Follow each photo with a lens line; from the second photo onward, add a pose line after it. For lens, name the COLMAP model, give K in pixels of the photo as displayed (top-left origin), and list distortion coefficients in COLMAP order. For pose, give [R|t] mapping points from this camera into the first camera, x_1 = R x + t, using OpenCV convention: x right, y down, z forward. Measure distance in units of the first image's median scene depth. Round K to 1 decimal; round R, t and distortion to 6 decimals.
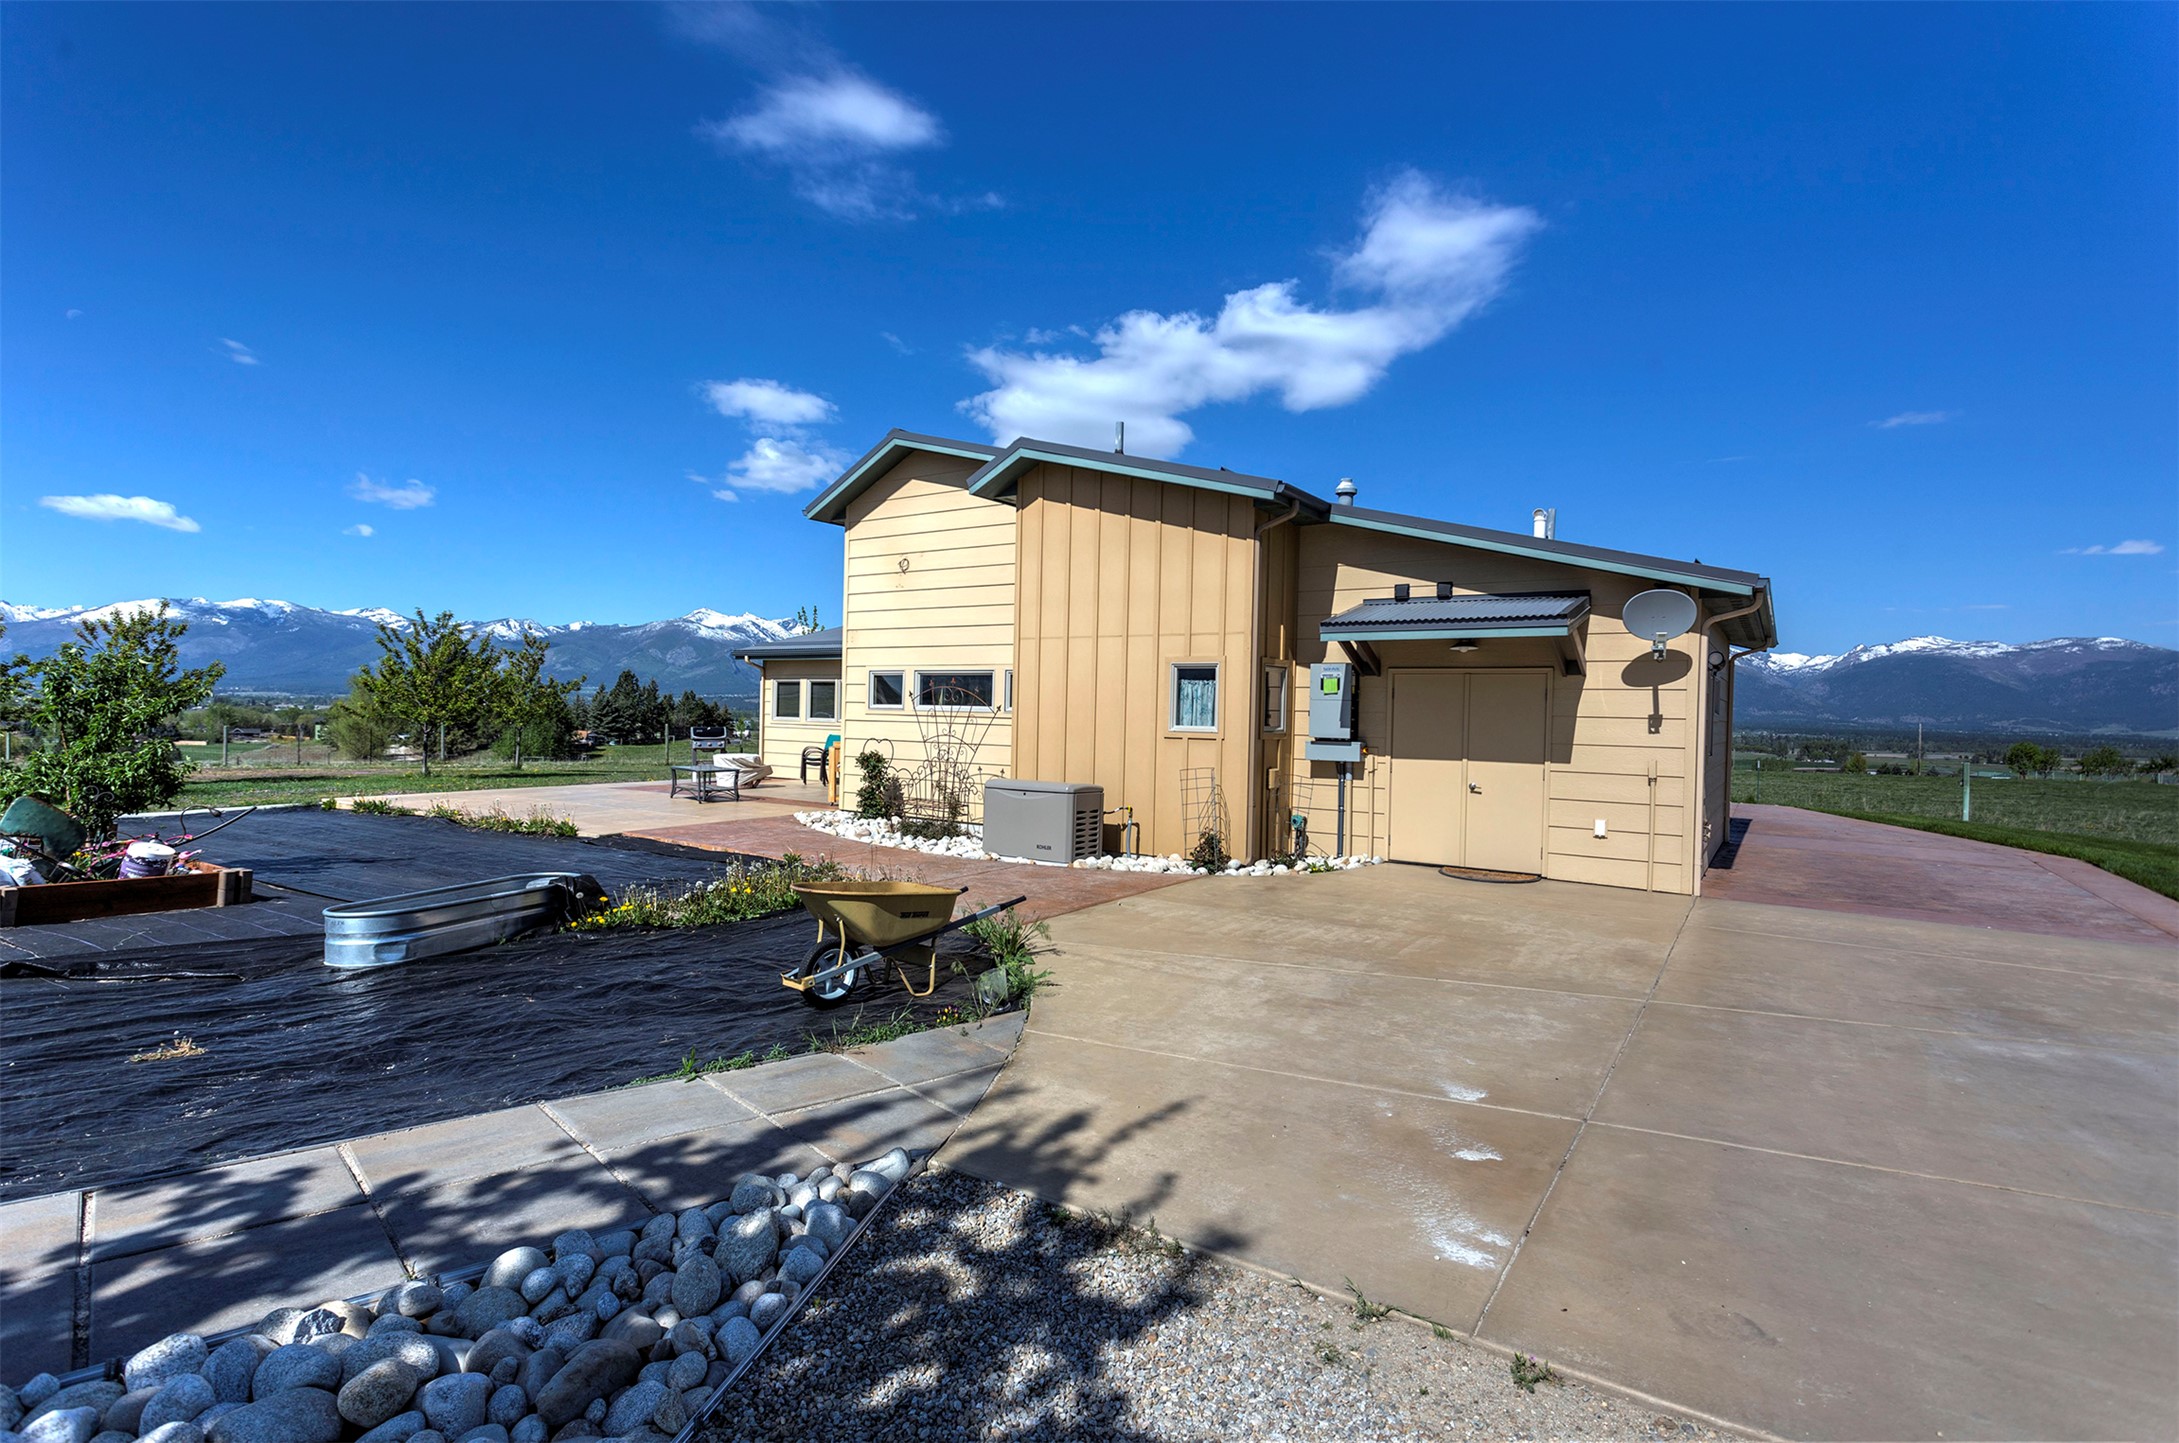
lens RADIAL K [[1035.9, 0, 1089.5], [0, 1035.9, 721.5], [0, 0, 1]] dist [-0.000302, -0.000075]
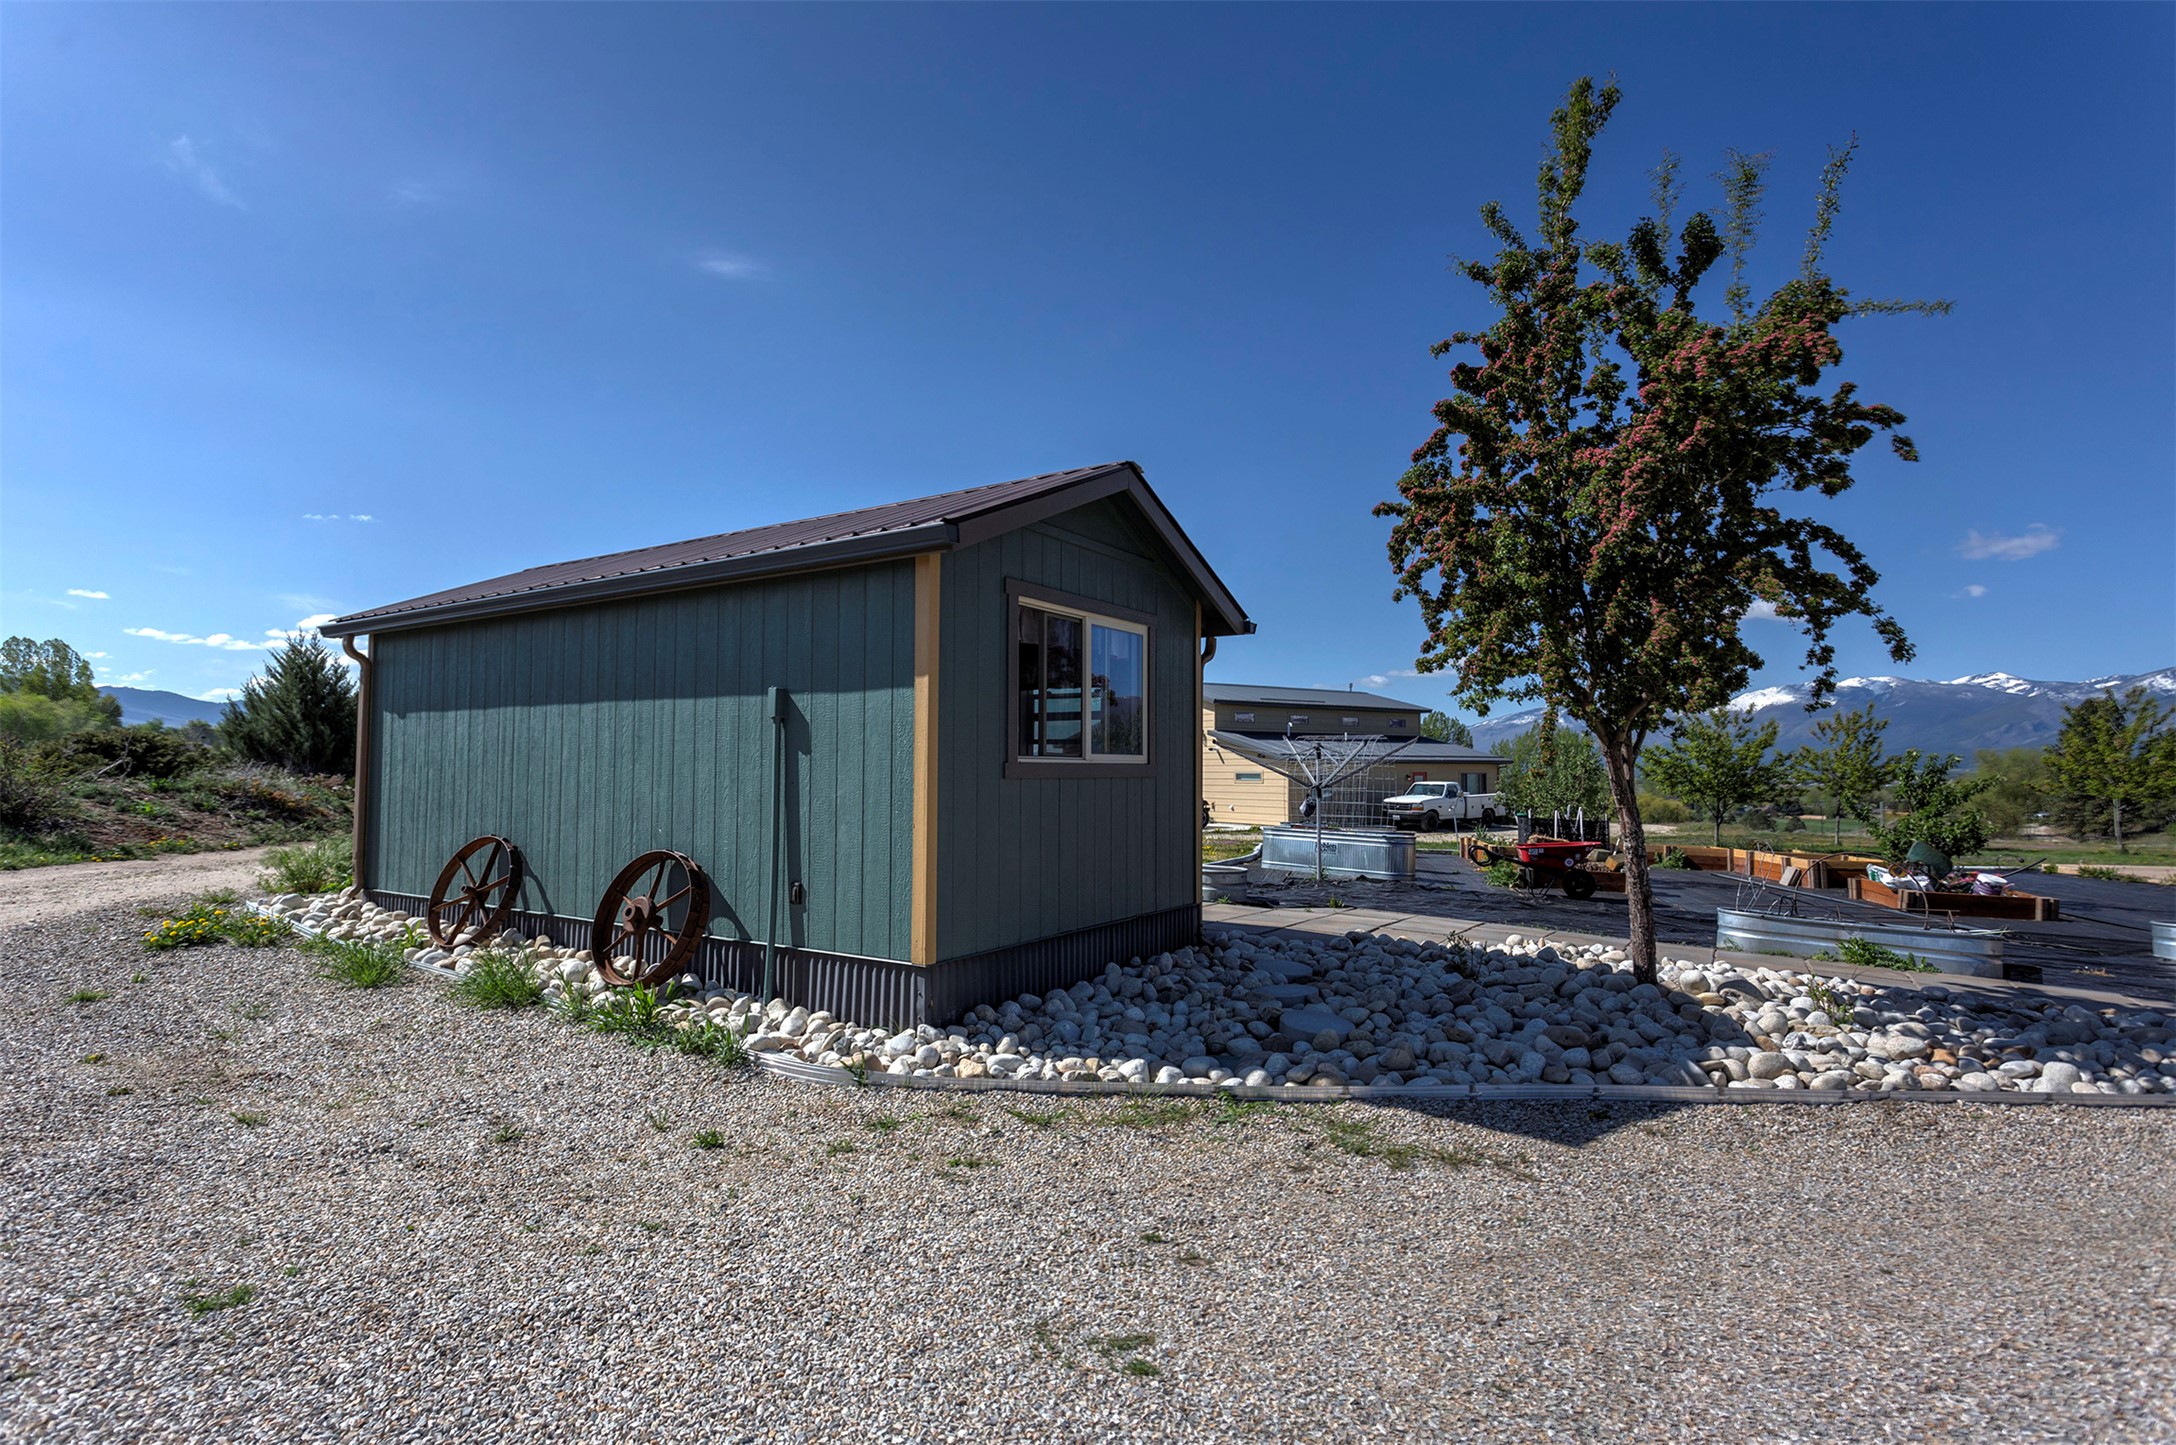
lens RADIAL K [[1040.6, 0, 1105.6], [0, 1040.6, 746.2], [0, 0, 1]] dist [-0.000117, 0.000561]
pose [[0.254053, -0.042400, -0.966261, 0.210669], [-0.005468, 0.998960, -0.045272, -0.000055], [0.967175, 0.016785, 0.253557, -0.503751]]
